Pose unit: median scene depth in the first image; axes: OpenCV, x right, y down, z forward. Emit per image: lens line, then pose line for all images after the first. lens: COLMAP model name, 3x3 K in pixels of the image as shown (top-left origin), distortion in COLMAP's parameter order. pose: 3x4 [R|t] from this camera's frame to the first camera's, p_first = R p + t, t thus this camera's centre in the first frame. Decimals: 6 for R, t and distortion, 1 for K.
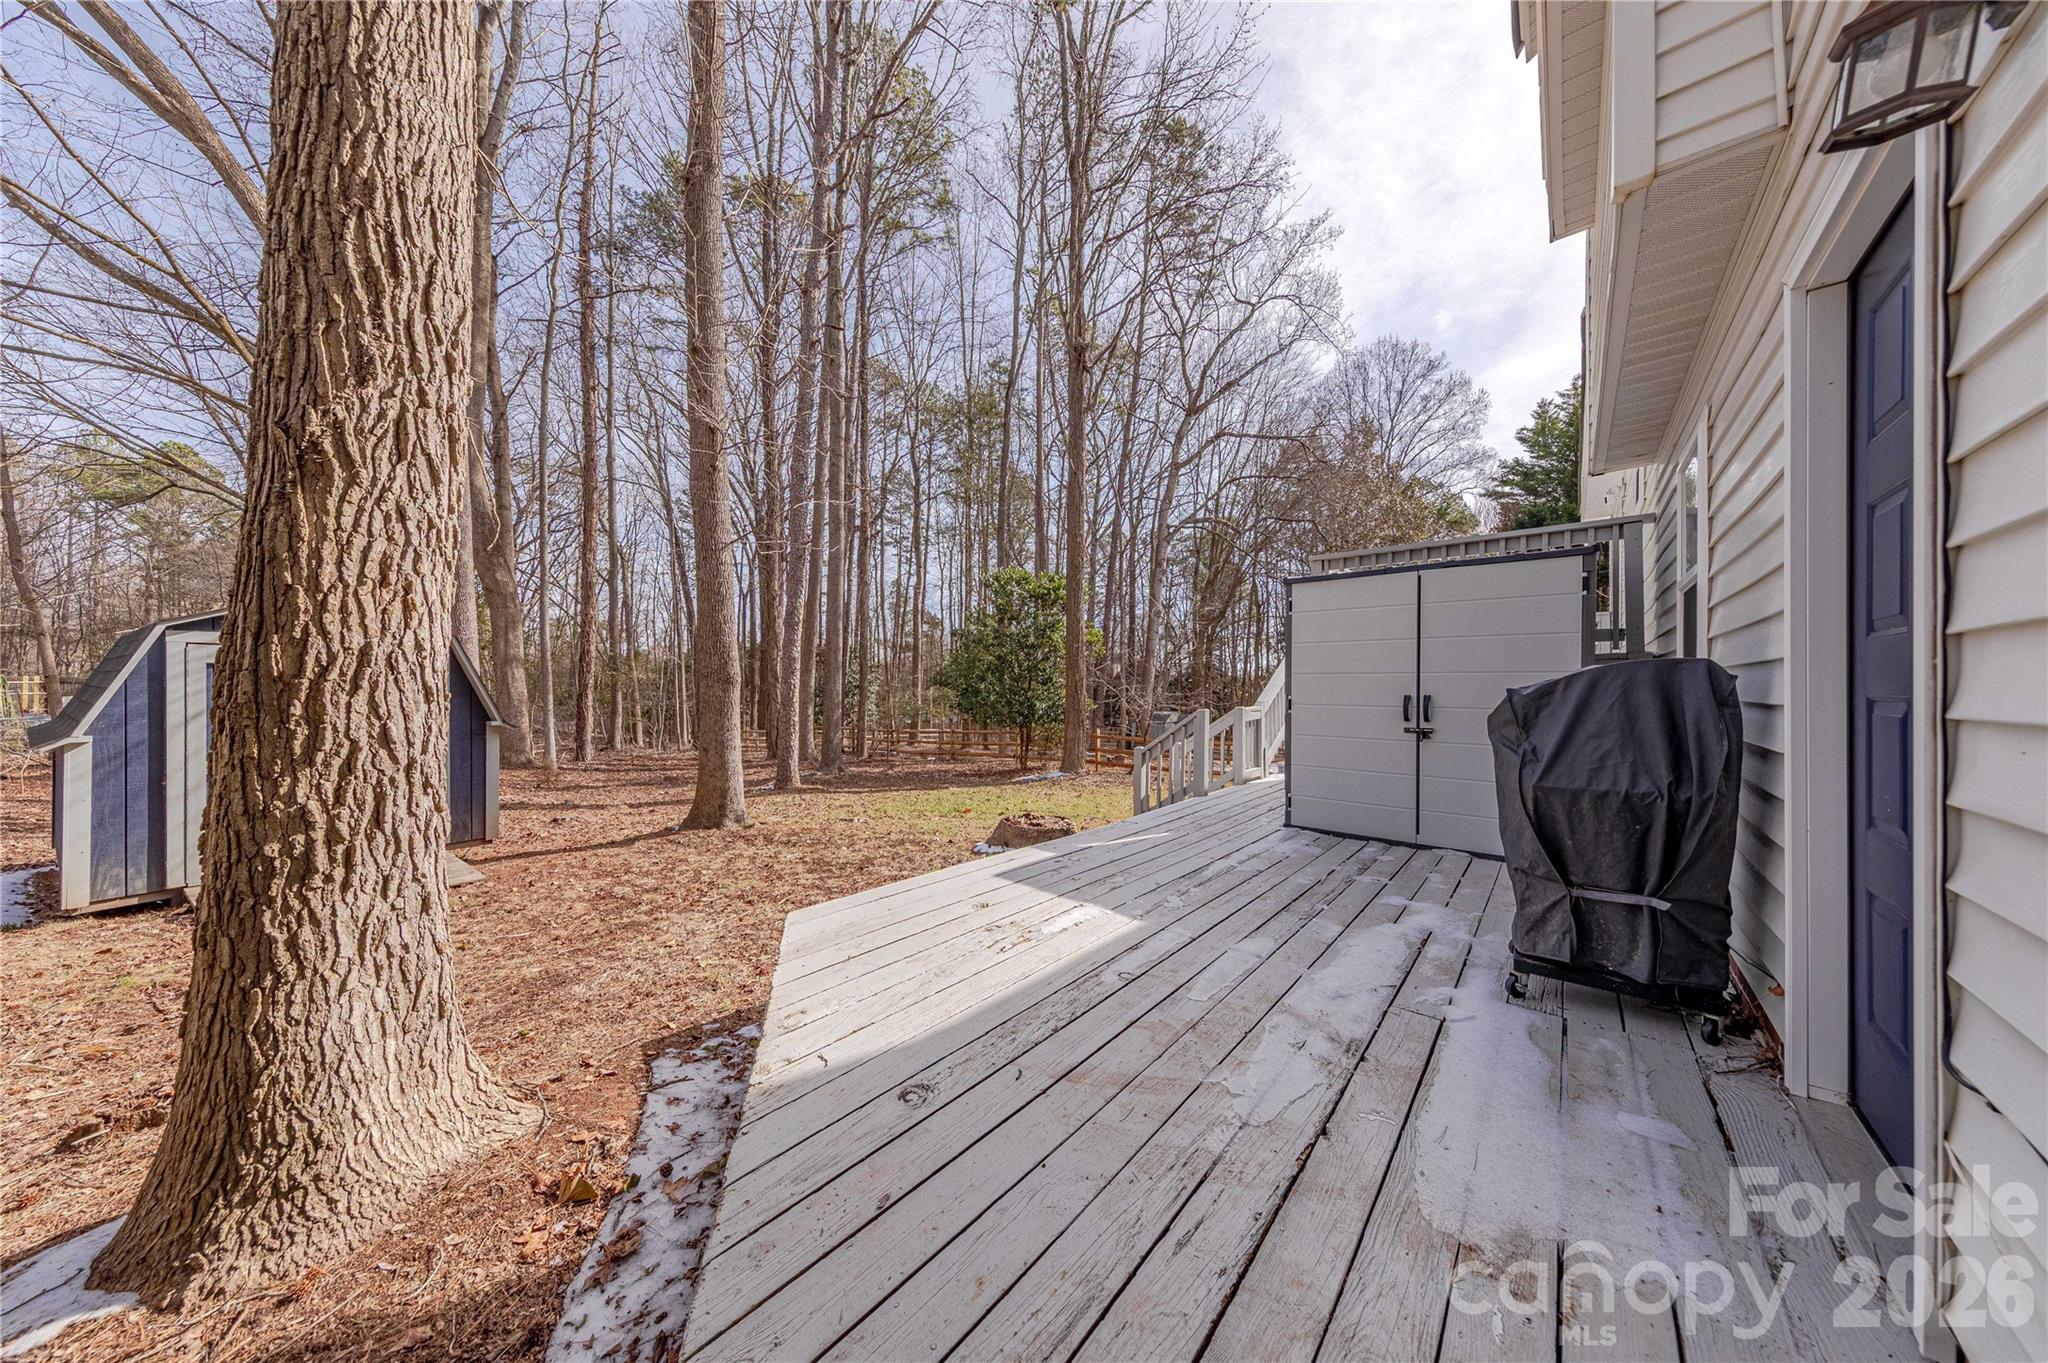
lens RADIAL K [[638.3, 0, 1010.9], [0, 638.3, 685.2], [0, 0, 1]] dist [0.009582, -0.001893]
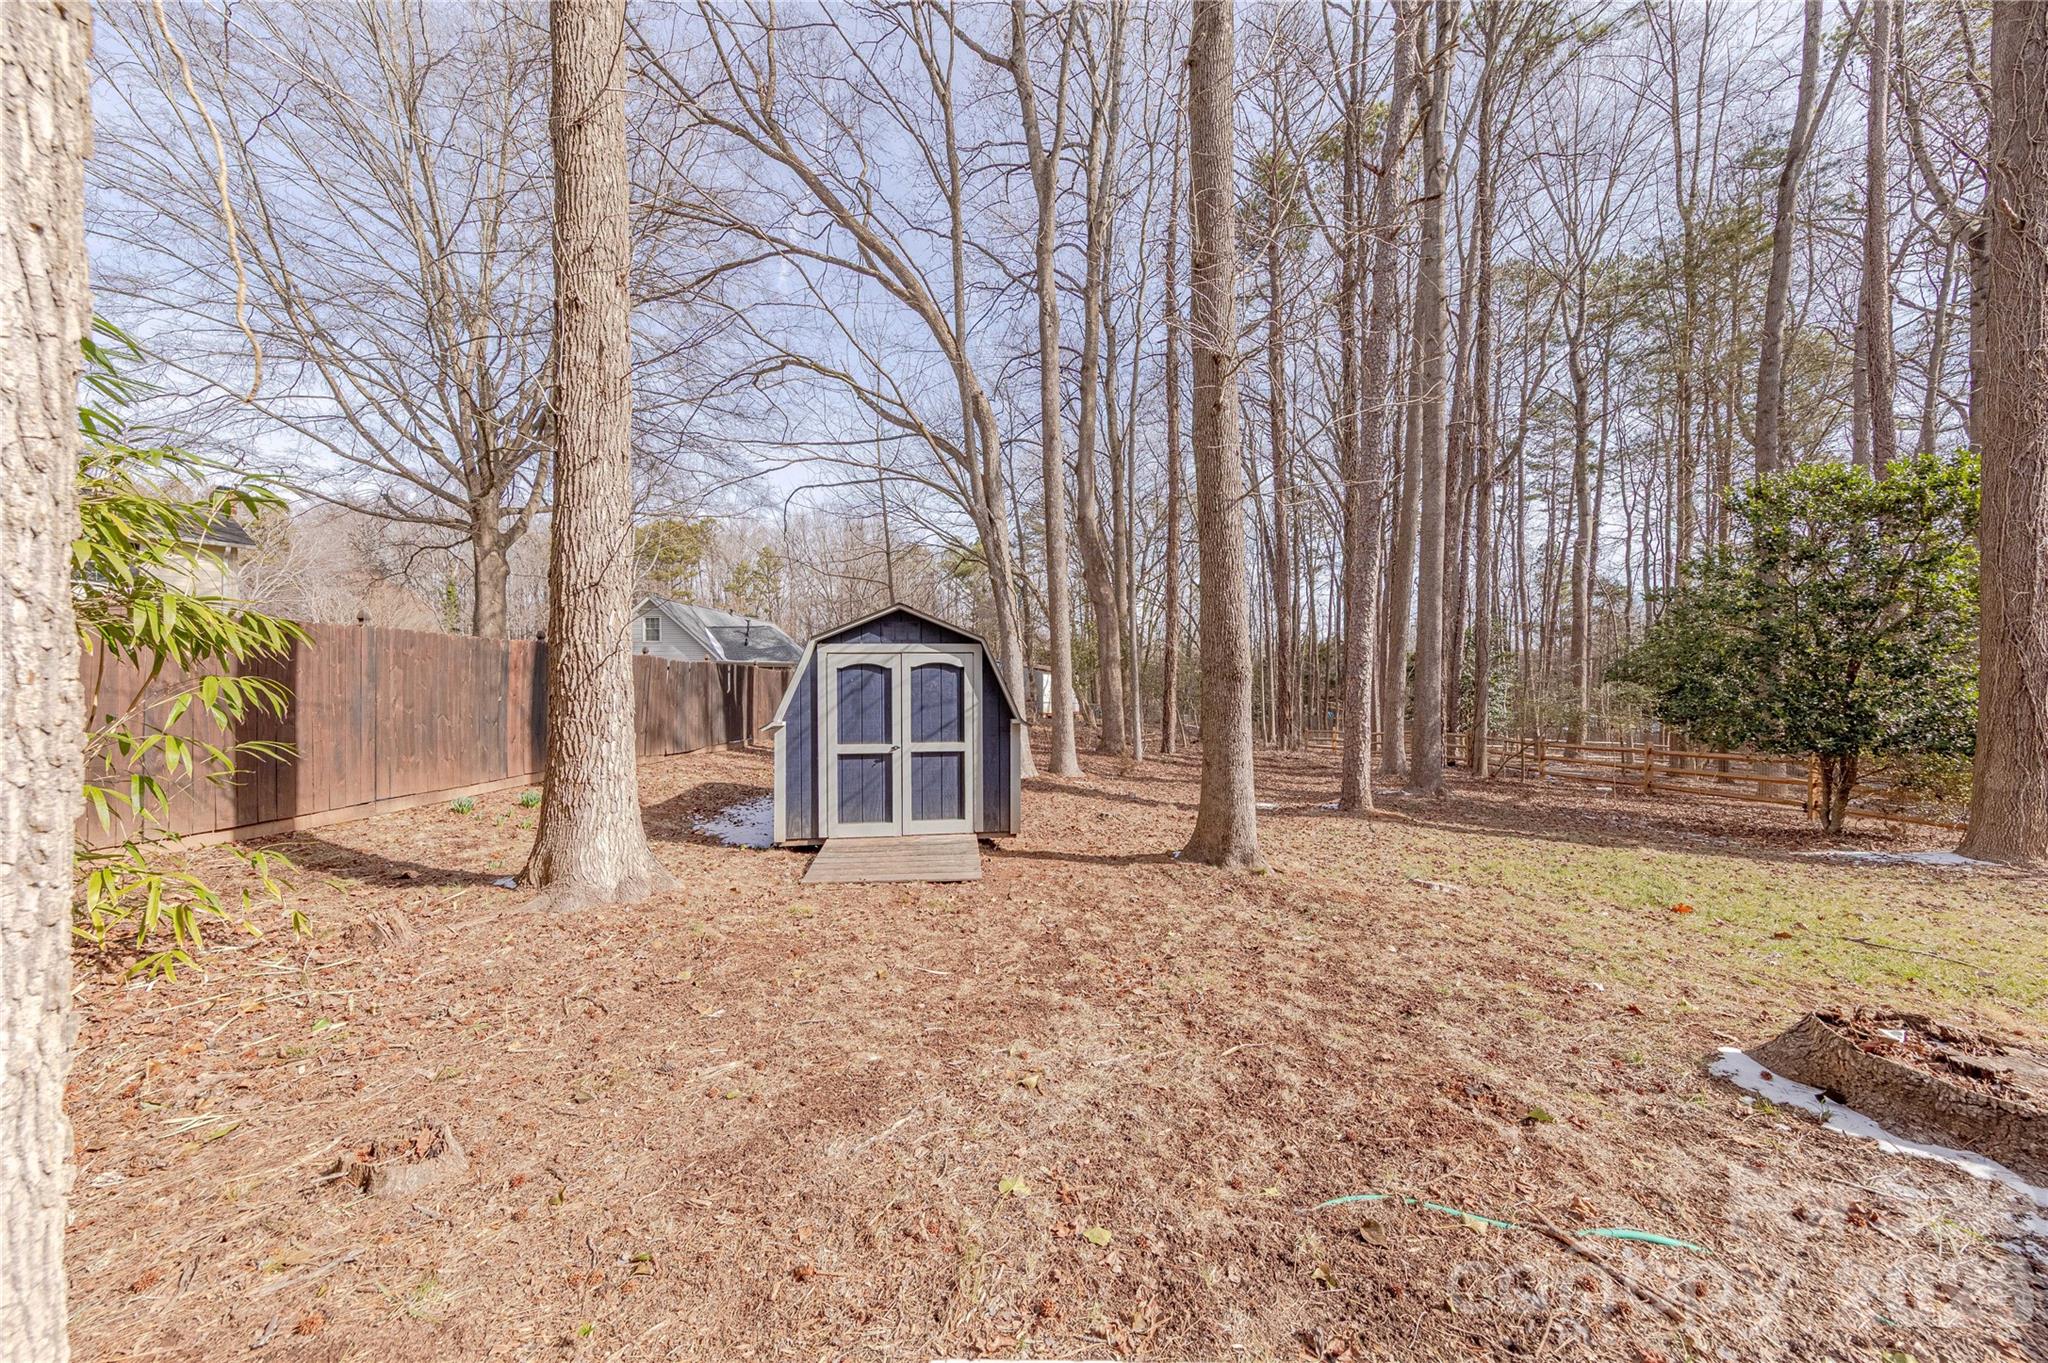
lens RADIAL K [[632.9, 0, 1021.0], [0, 632.9, 689.1], [0, 0, 1]] dist [0.009172, -0.000095]
pose [[0.645518, 0.001988, -0.763742, -0.009243], [0.006559, 0.999945, 0.008146, -0.000038], [0.763717, -0.010268, 0.645470, 0.120643]]
